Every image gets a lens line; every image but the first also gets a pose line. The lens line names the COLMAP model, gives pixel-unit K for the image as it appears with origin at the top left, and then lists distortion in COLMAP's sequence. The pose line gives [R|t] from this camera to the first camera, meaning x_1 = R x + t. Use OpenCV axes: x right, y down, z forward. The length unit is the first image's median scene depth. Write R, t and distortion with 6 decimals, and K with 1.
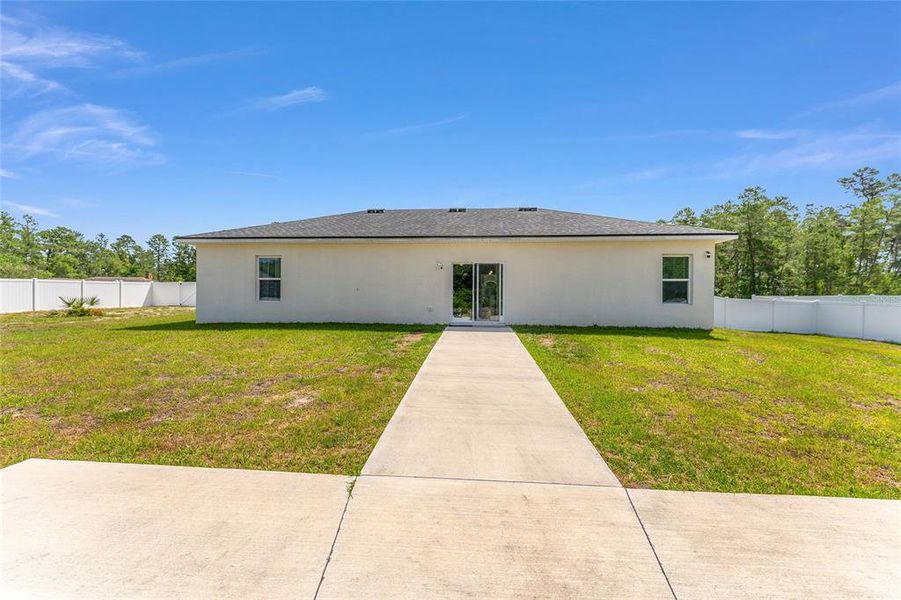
lens RADIAL K [[358.6, 0, 449.5], [0, 358.6, 300.9], [0, 0, 1]] dist [0.000987, -0.000312]
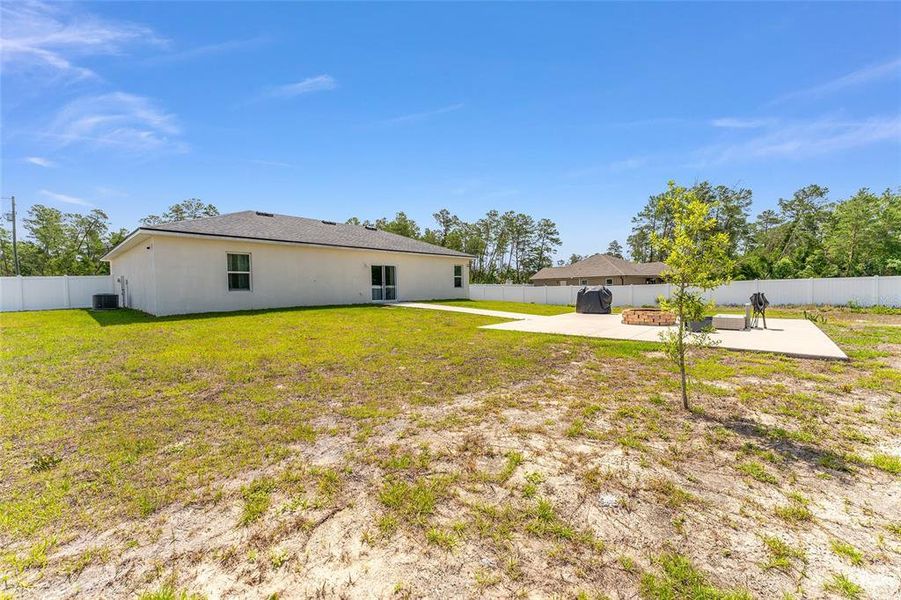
lens RADIAL K [[358.6, 0, 449.5], [0, 358.6, 300.9], [0, 0, 1]] dist [0.000987, -0.000312]
pose [[0.605485, -0.046610, 0.794491, -0.557118], [0.030196, 0.998910, 0.035591, 0.005285], [-0.795284, 0.002441, 0.606232, -0.133181]]
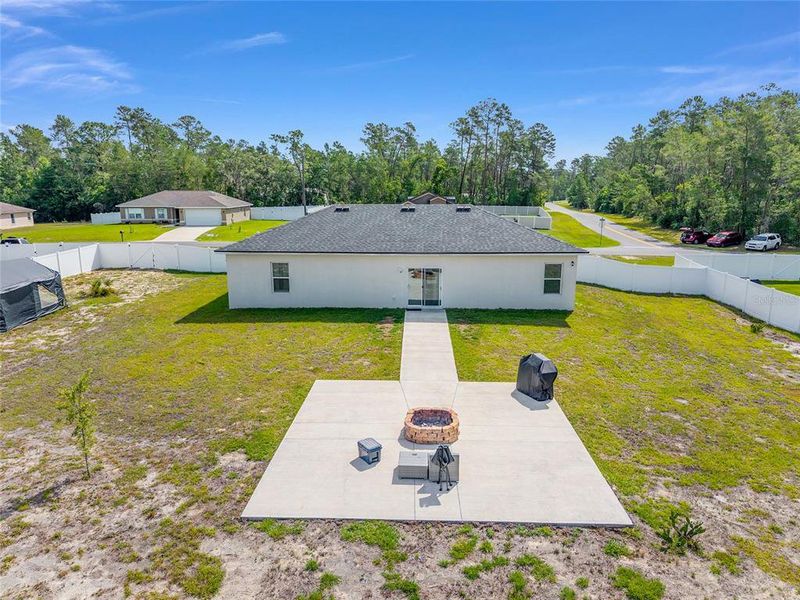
lens RADIAL K [[534.3, 0, 401.8], [0, 534.3, 305.3], [0, 0, 1]] dist [0.024851, -0.027884]
pose [[0.999048, -0.016593, 0.040355, -0.057202], [0.008159, 0.979597, 0.200807, -0.208835], [-0.042864, -0.200287, 0.978799, -0.629340]]
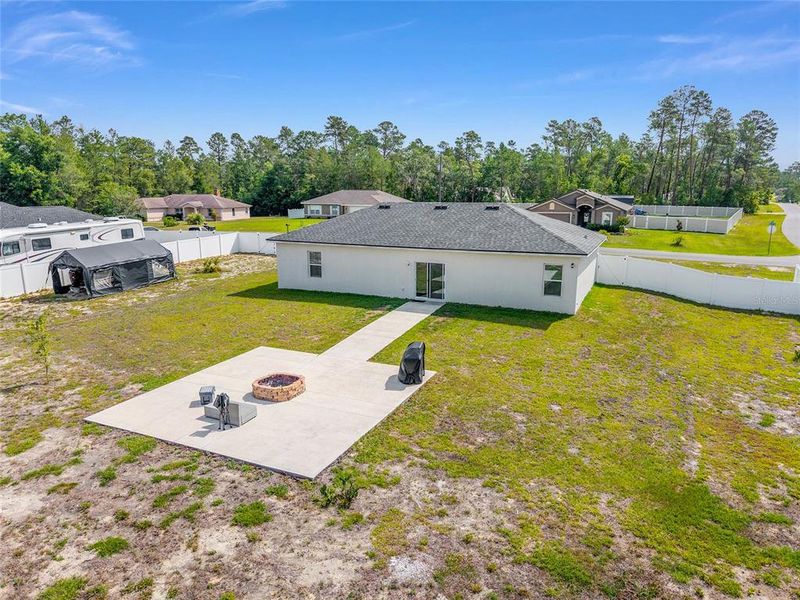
lens RADIAL K [[534.3, 0, 401.8], [0, 534.3, 305.3], [0, 0, 1]] dist [0.024851, -0.027884]
pose [[0.938844, 0.065758, -0.338005, 0.401026], [0.003424, 0.979765, 0.200121, -0.204313], [0.344325, -0.189039, 0.919622, -0.650076]]
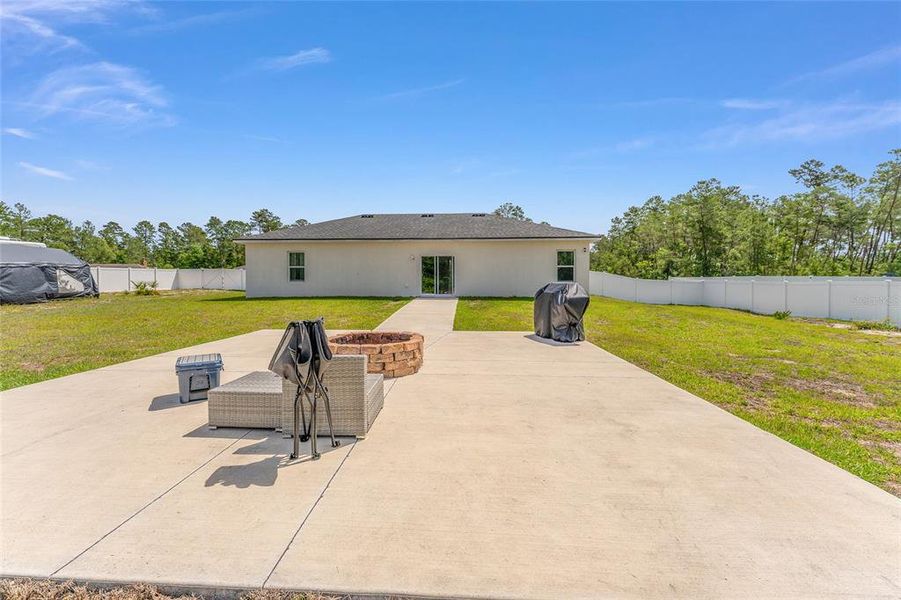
lens RADIAL K [[366.3, 0, 447.3], [0, 366.3, 297.6], [0, 0, 1]] dist [-0.001776, 0.000043]
pose [[0.999663, -0.008002, 0.024701, 0.041298], [0.007204, 0.999455, 0.032210, 0.010656], [-0.024946, -0.032022, 0.999176, -0.283684]]
